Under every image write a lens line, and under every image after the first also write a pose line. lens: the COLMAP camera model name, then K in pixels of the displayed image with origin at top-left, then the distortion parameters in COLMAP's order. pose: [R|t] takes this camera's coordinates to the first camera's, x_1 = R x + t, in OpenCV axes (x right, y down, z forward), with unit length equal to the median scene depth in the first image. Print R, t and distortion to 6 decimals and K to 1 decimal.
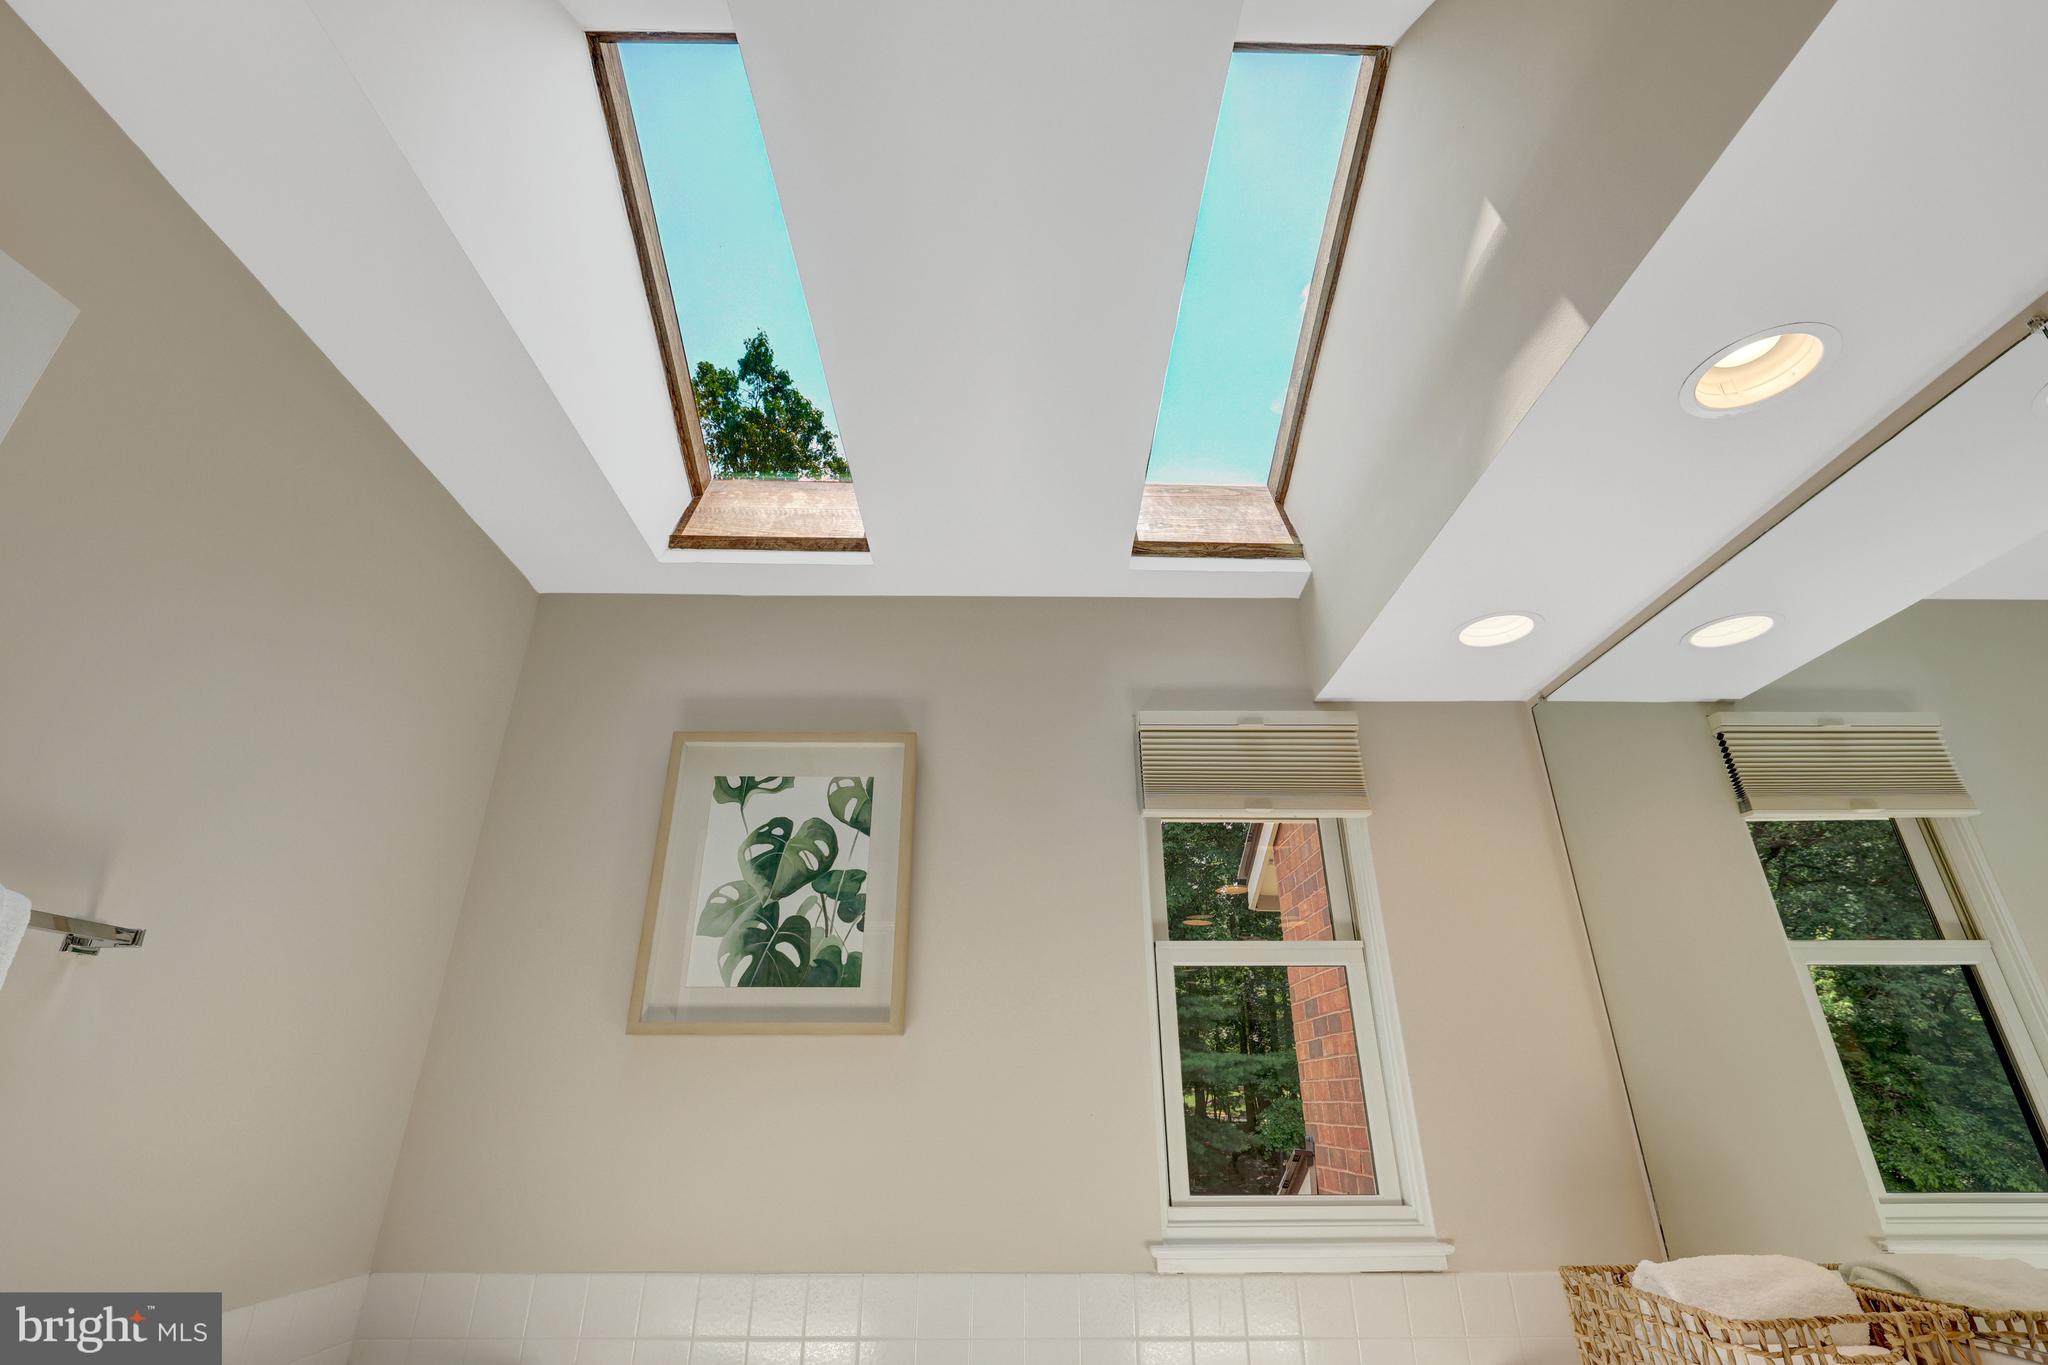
lens RADIAL K [[925.8, 0, 1021.9], [0, 925.8, 678.5], [0, 0, 1]] dist [-0.001909, -0.000032]
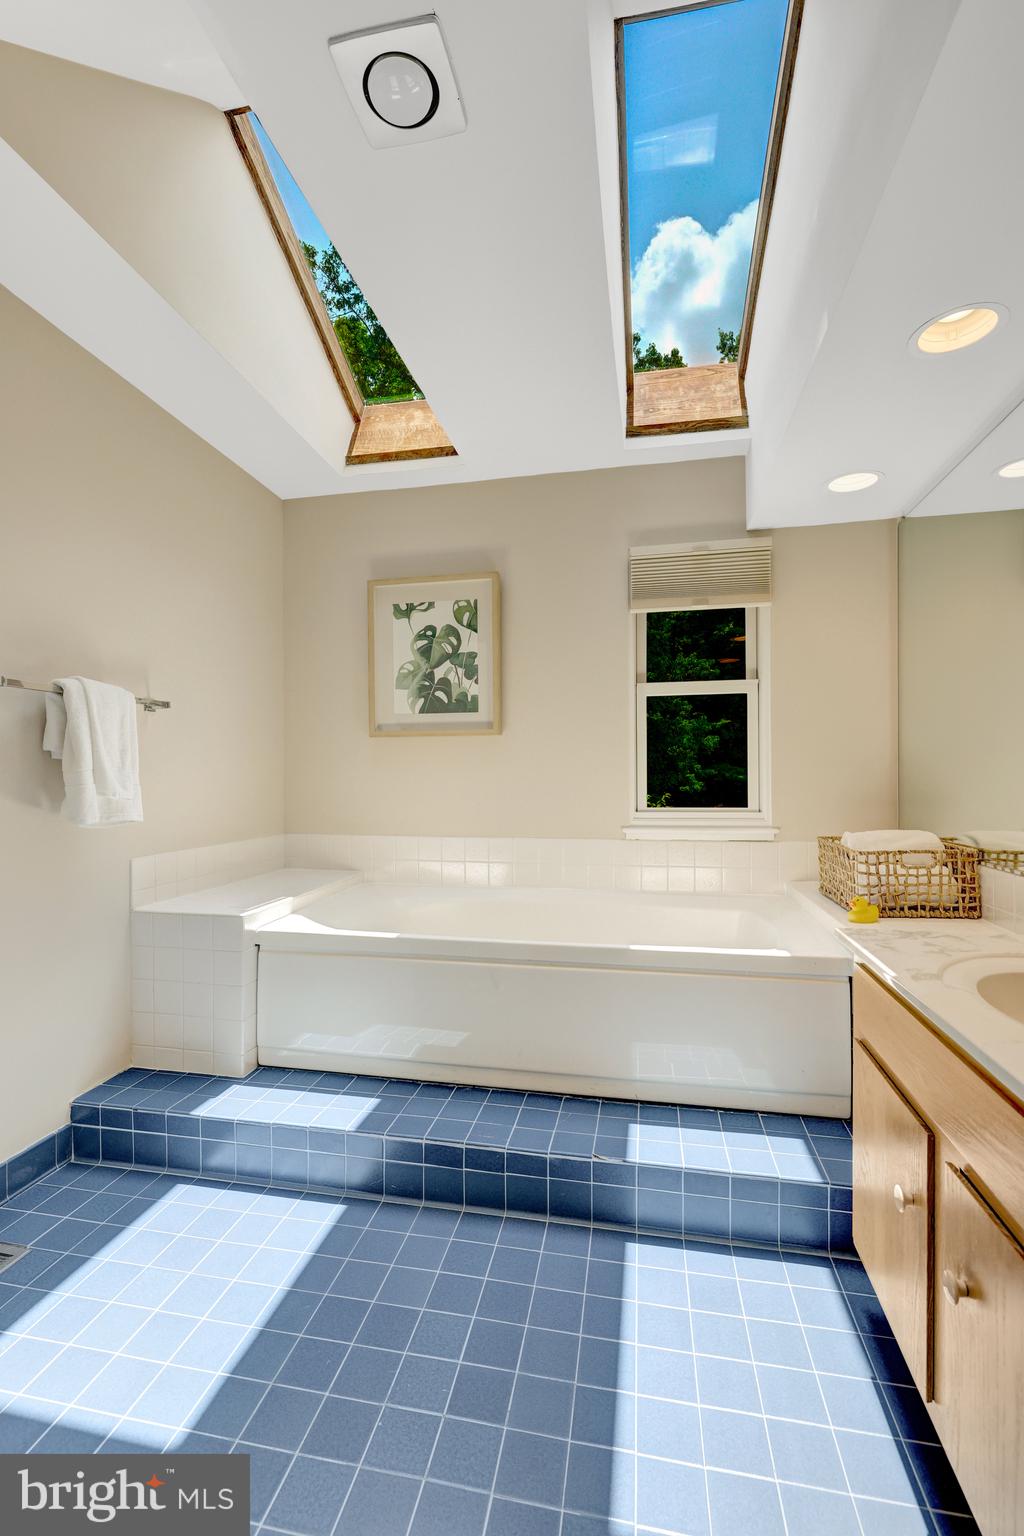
lens RADIAL K [[694.4, 0, 517.1], [0, 694.4, 774.7], [0, 0, 1]] dist [-0.001909, -0.000032]
pose [[0.976921, -0.005691, -0.213525, 0.203416], [0.094132, 0.908810, 0.406452, -0.125340], [0.191741, -0.417171, 0.888371, -0.317723]]
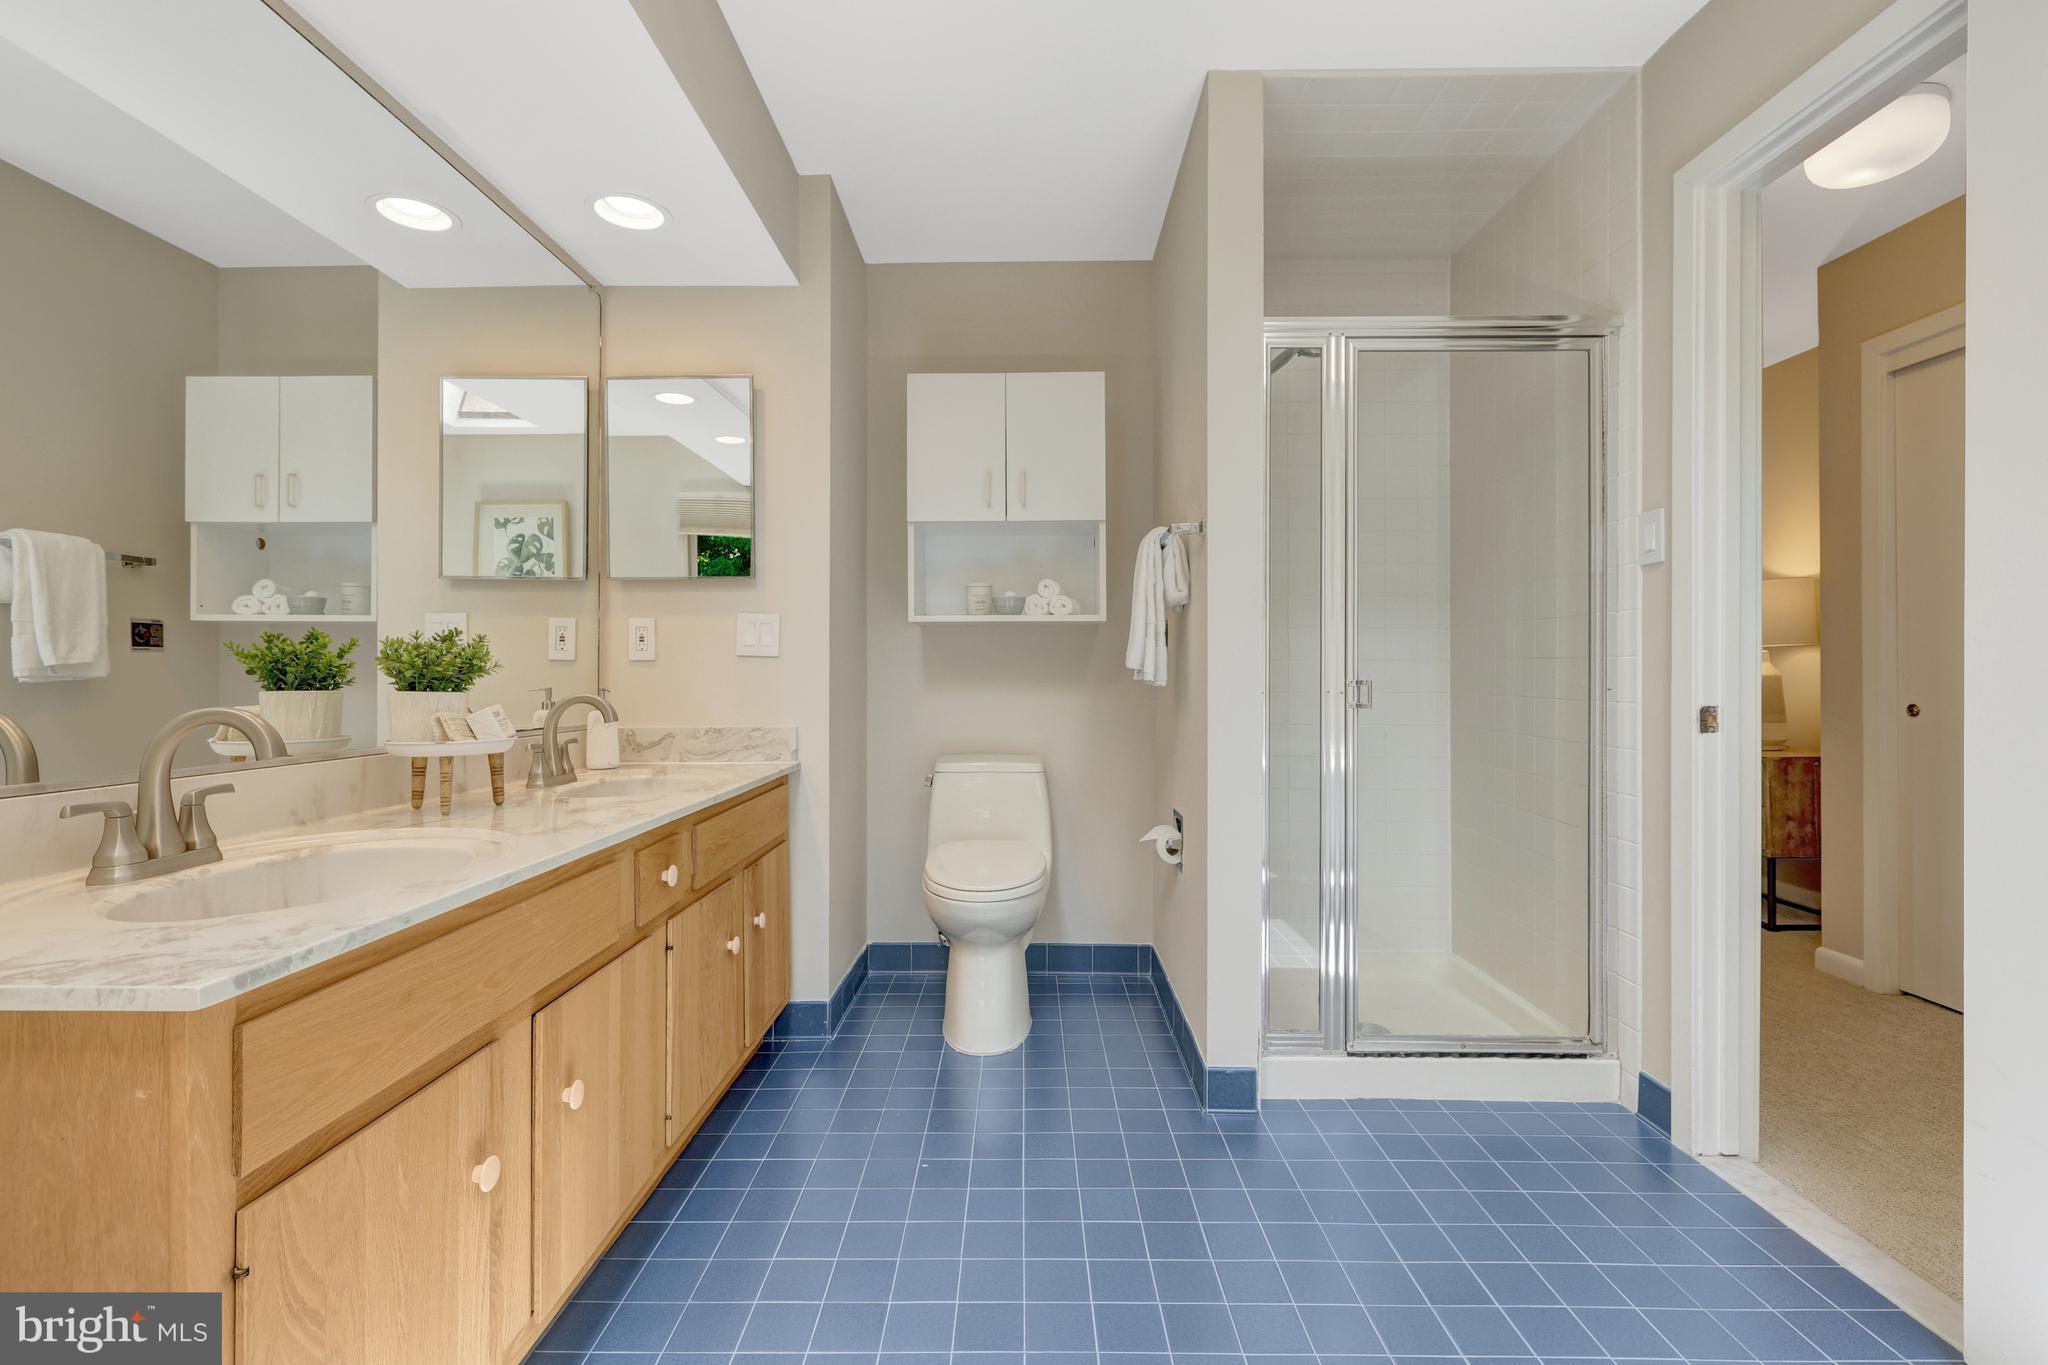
lens RADIAL K [[925.8, 0, 1017.8], [0, 925.8, 671.8], [0, 0, 1]] dist [-0.001909, -0.000032]
pose [[0.999304, -0.001949, -0.037251, 1.310618], [0.017173, 0.910550, 0.413042, -0.583256], [0.033114, -0.413395, 0.909950, -1.605120]]
